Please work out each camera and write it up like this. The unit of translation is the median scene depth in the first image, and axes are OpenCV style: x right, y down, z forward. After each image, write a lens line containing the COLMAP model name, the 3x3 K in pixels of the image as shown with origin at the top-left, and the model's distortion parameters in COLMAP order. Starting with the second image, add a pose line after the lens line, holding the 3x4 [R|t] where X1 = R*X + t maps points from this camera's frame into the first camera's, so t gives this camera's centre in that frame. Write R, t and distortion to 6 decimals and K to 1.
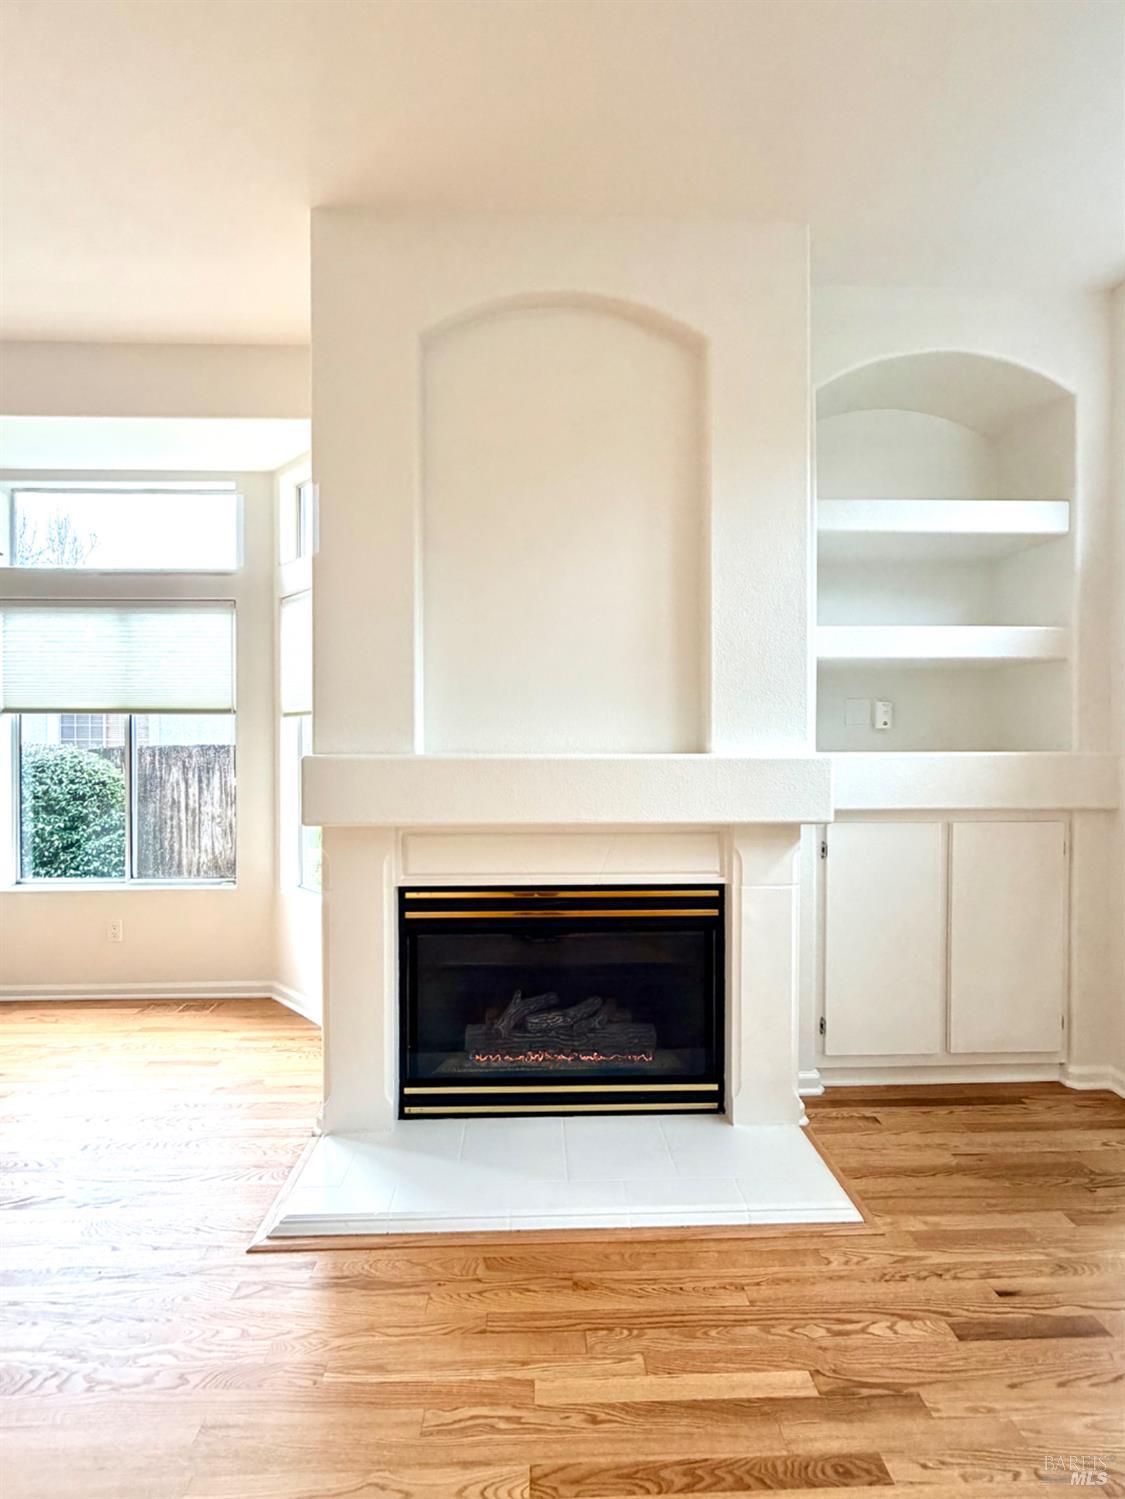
lens RADIAL K [[699.4, 0, 562.5], [0, 699.4, 749.5], [0, 0, 1]] dist [-0.000421, -0.000153]
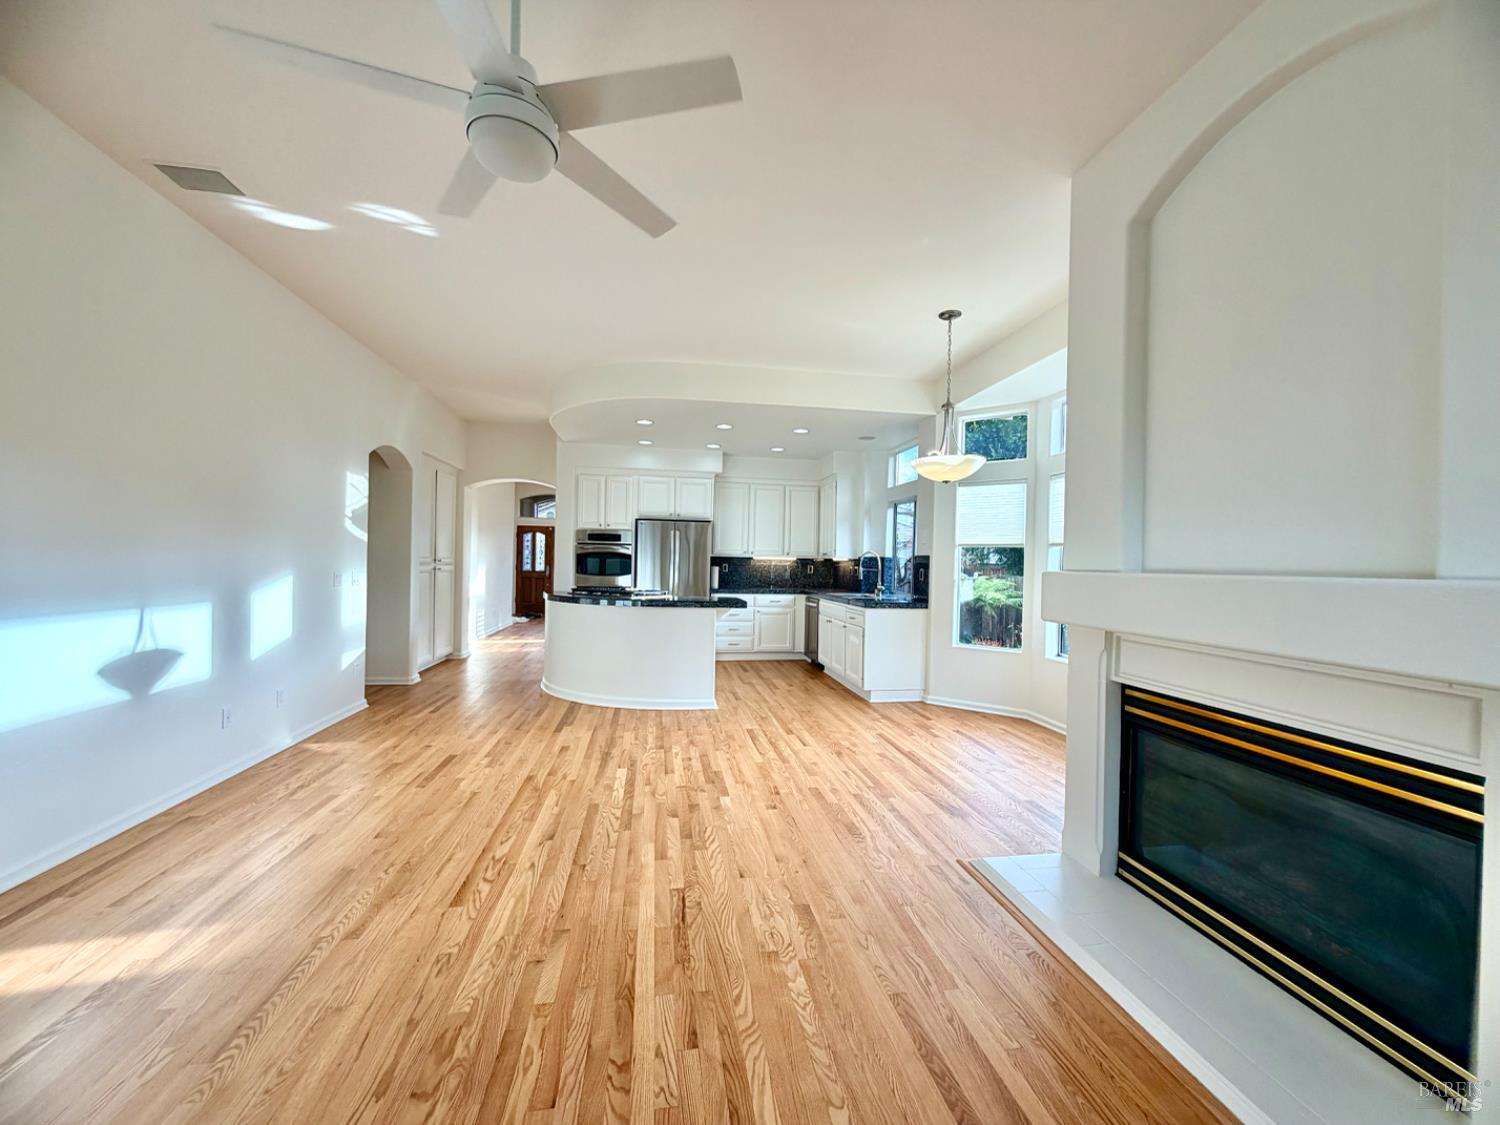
lens RADIAL K [[597.2, 0, 753.1], [0, 597.2, 564.3], [0, 0, 1]] dist [0.000361, 0.000340]
pose [[0.128690, 0.004314, -0.991676, 0.706872], [-0.027090, 0.999633, 0.000834, 0.007783], [0.991315, 0.026758, 0.128759, 0.231579]]
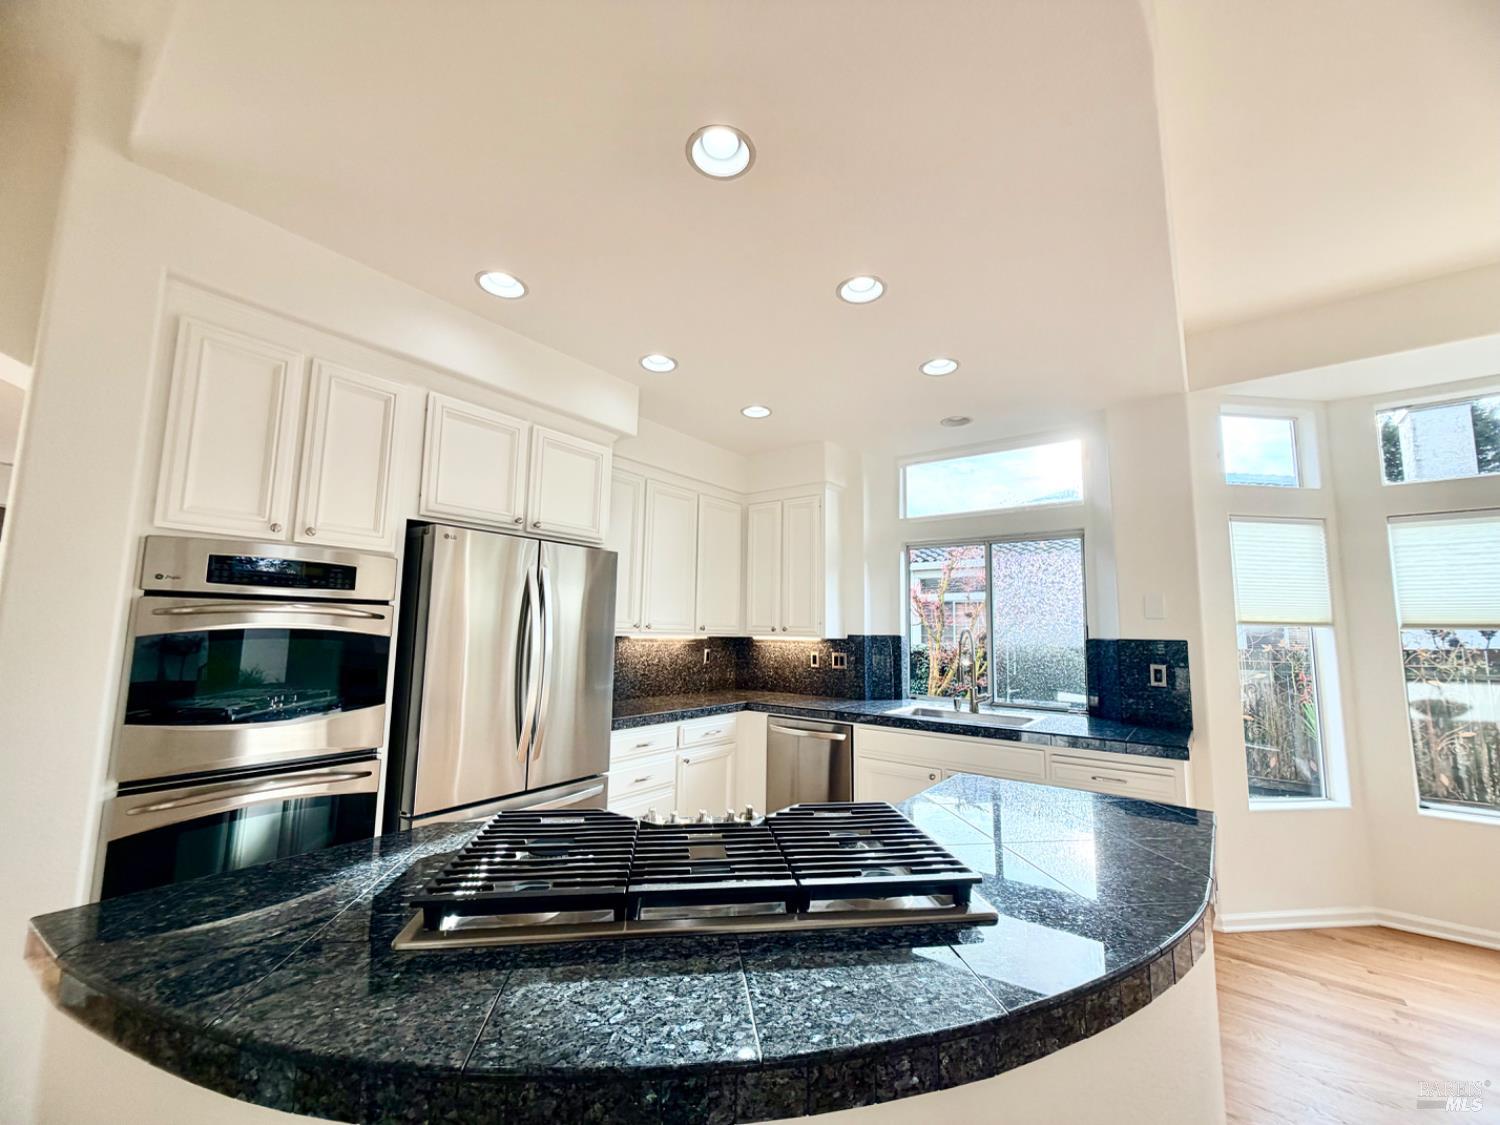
lens RADIAL K [[597.2, 0, 753.1], [0, 597.2, 564.3], [0, 0, 1]] dist [0.000361, 0.000340]
pose [[0.773407, -0.061722, -0.630897, -1.504839], [-0.019118, 0.992525, -0.120537, -0.034732], [0.633621, 0.105286, 0.766446, -0.383868]]
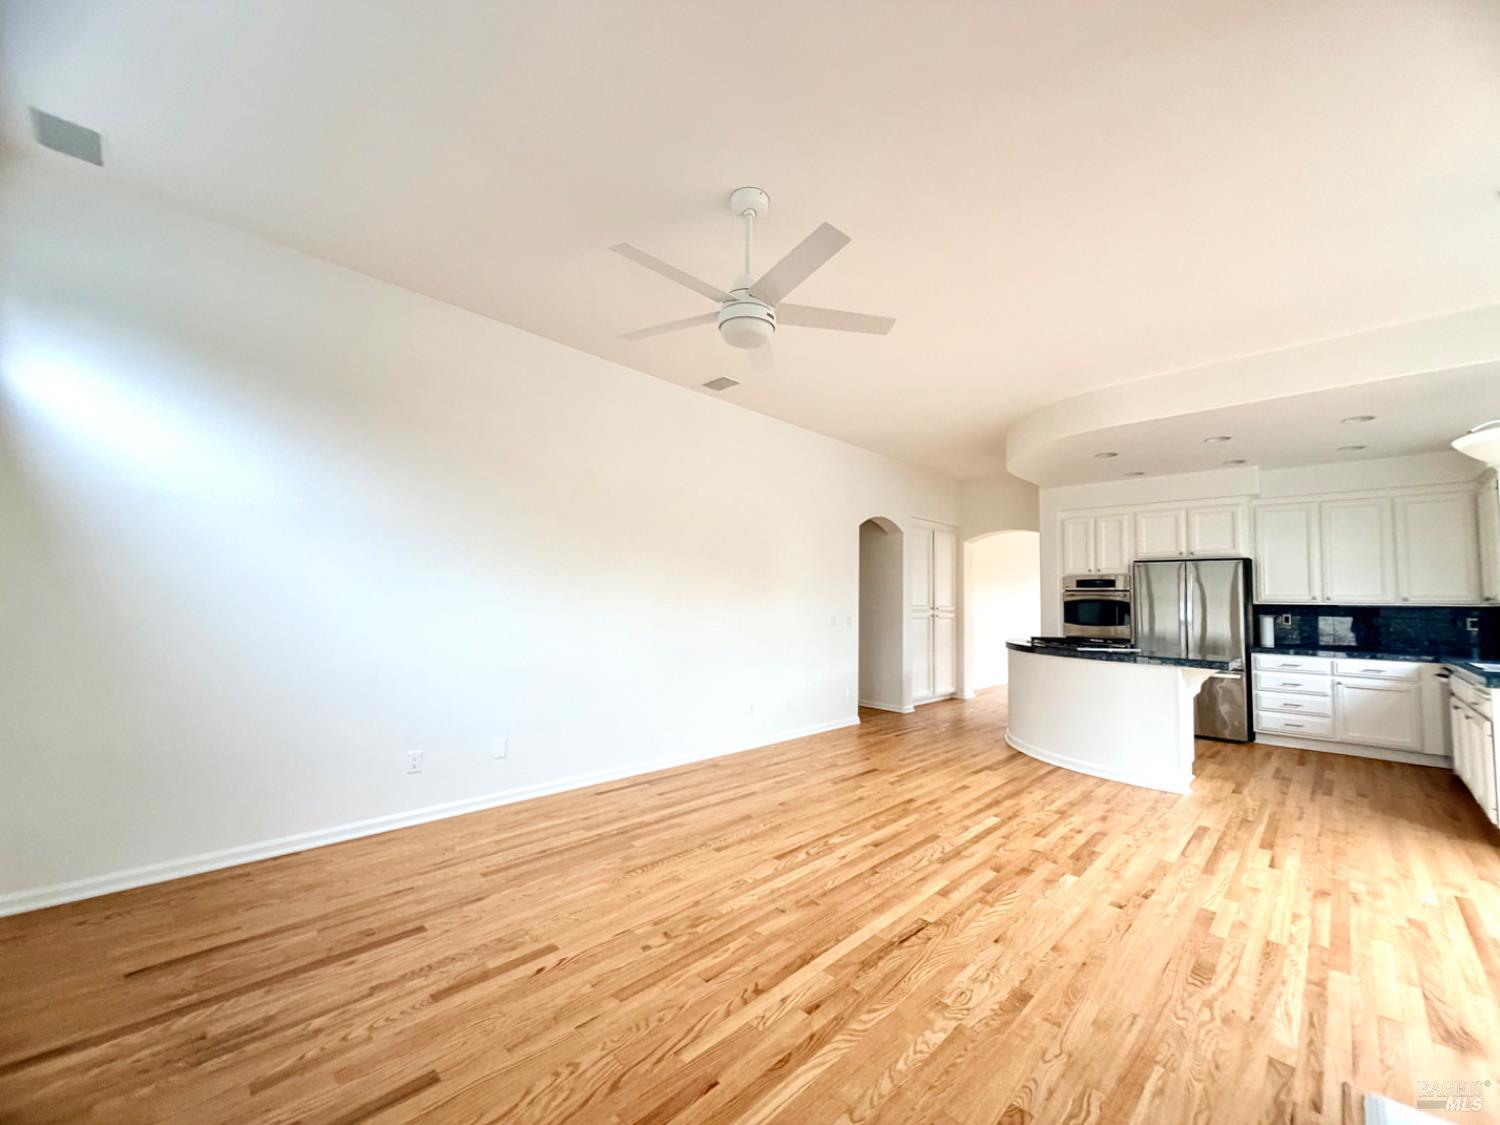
lens RADIAL K [[596.8, 0, 751.0], [0, 596.8, 566.3], [0, 0, 1]] dist [-0.000558, 0.000134]
pose [[-0.723462, -0.055350, -0.688141, 0.669852], [-0.025707, 0.998249, -0.053266, 0.002636], [0.689885, -0.020846, -0.723619, 0.805853]]
